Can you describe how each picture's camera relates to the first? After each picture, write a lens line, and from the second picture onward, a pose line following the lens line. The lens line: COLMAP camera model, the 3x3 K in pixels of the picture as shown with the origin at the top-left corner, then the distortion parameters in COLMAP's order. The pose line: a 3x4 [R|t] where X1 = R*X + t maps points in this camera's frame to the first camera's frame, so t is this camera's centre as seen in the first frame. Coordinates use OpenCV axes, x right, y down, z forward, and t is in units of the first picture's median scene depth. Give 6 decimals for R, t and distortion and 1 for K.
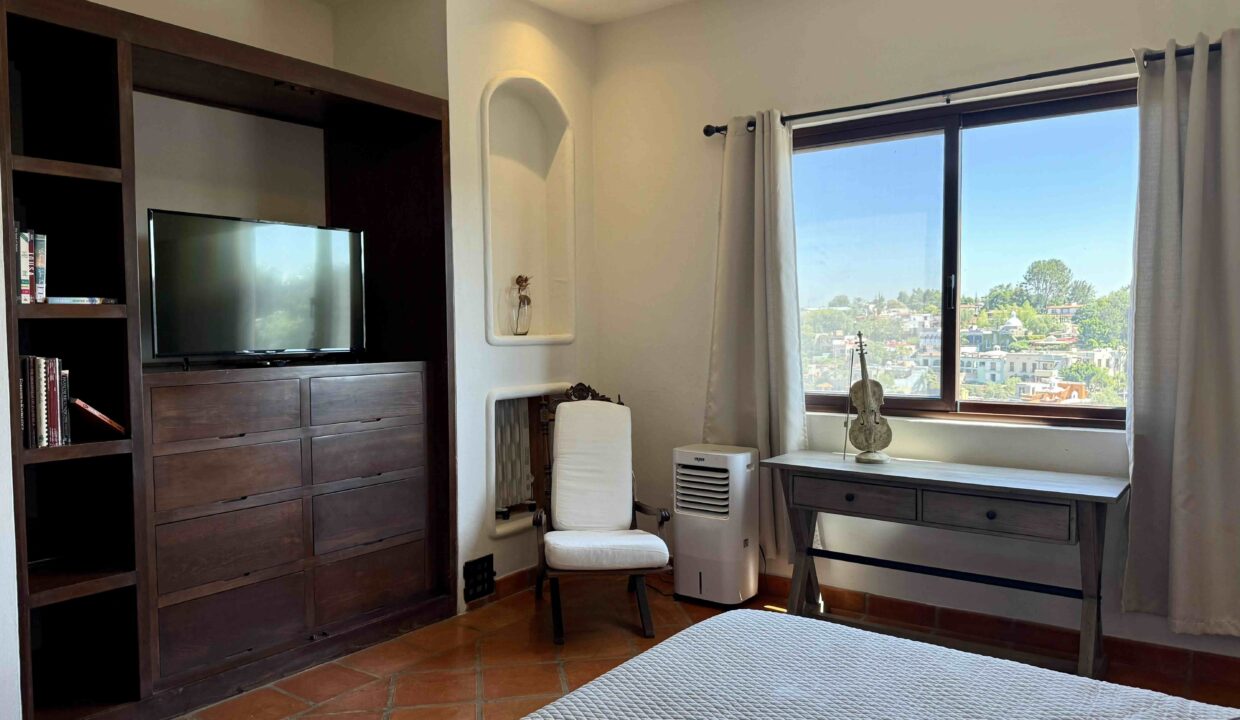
lens RADIAL K [[885.5, 0, 620.8], [0, 885.5, 372.6], [0, 0, 1]] dist [0.129597, -0.149341]
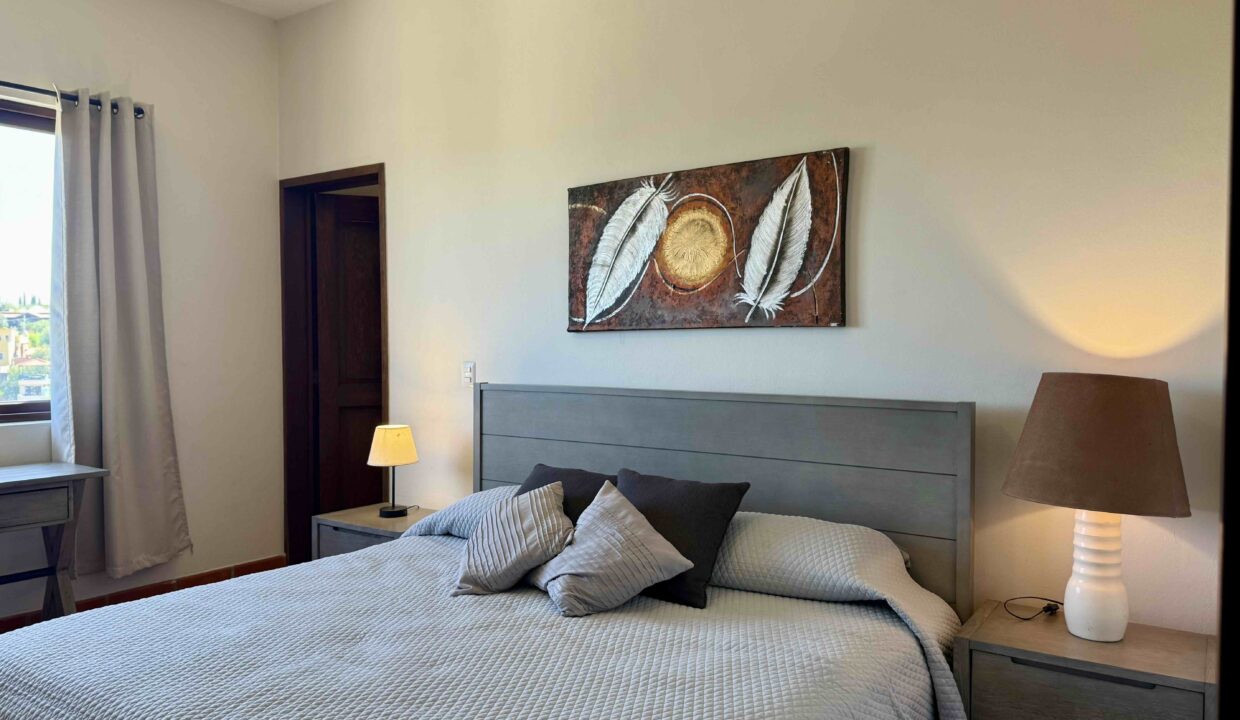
lens RADIAL K [[885.5, 0, 620.8], [0, 885.5, 372.6], [0, 0, 1]] dist [0.129597, -0.149341]
pose [[0.029931, -0.032158, 0.999035, -0.571288], [0.051586, 0.998200, 0.030586, 0.008032], [-0.998220, 0.050621, 0.031536, 0.270188]]
